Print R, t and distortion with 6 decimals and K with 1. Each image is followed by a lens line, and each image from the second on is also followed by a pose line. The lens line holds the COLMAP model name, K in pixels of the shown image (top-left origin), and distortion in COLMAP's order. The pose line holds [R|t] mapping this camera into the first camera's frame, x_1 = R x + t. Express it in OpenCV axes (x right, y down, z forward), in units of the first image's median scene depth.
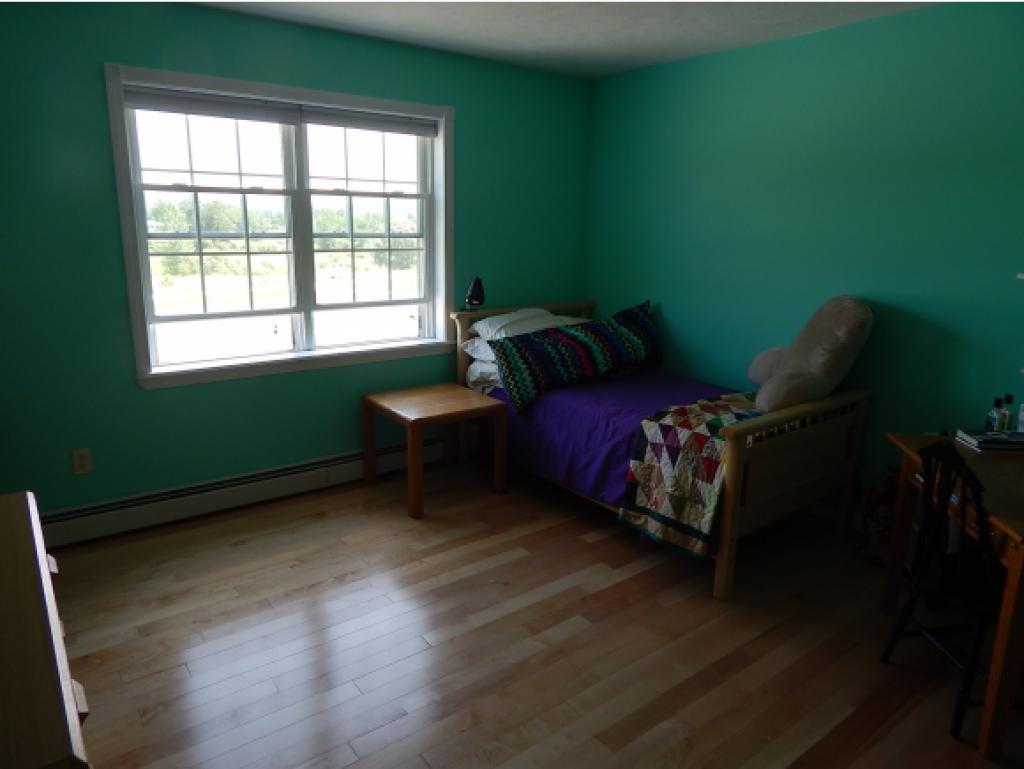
lens RADIAL K [[678.3, 0, 508.4], [0, 678.3, 381.0], [0, 0, 1]] dist [-0.004514, -0.001051]
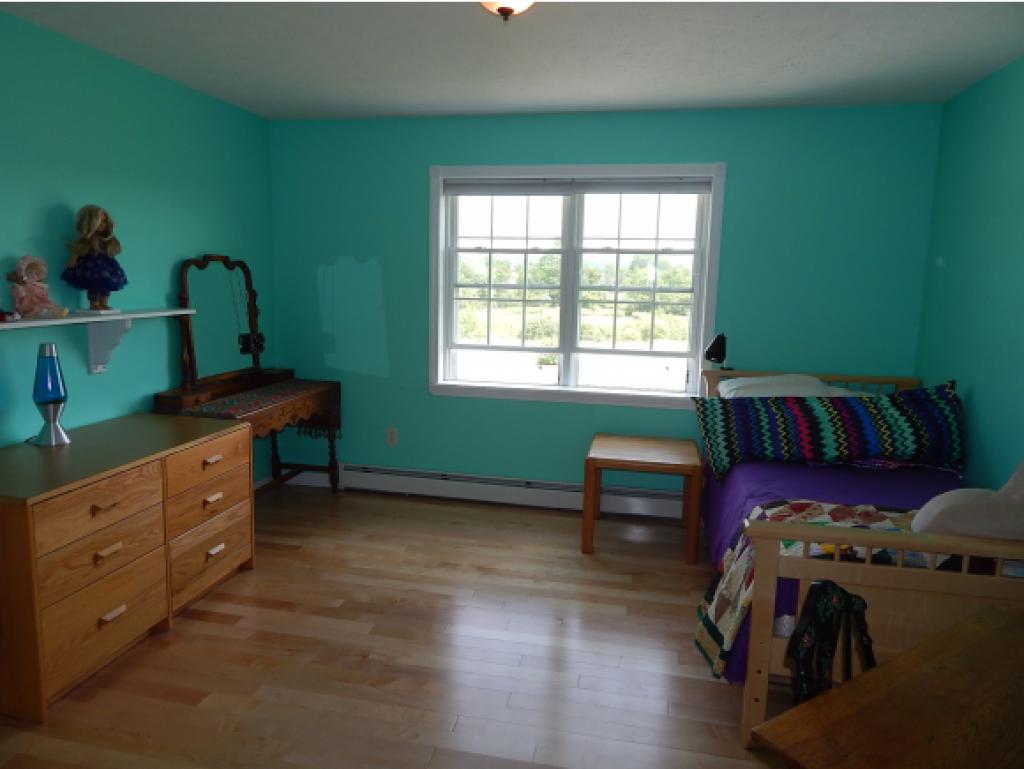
lens RADIAL K [[678.3, 0, 508.4], [0, 678.3, 381.0], [0, 0, 1]] dist [-0.004514, -0.001051]
pose [[0.648020, 0.112246, -0.753307, 0.524695], [-0.184758, 0.982705, -0.012508, -0.022169], [0.738874, 0.147284, 0.657550, 0.176214]]
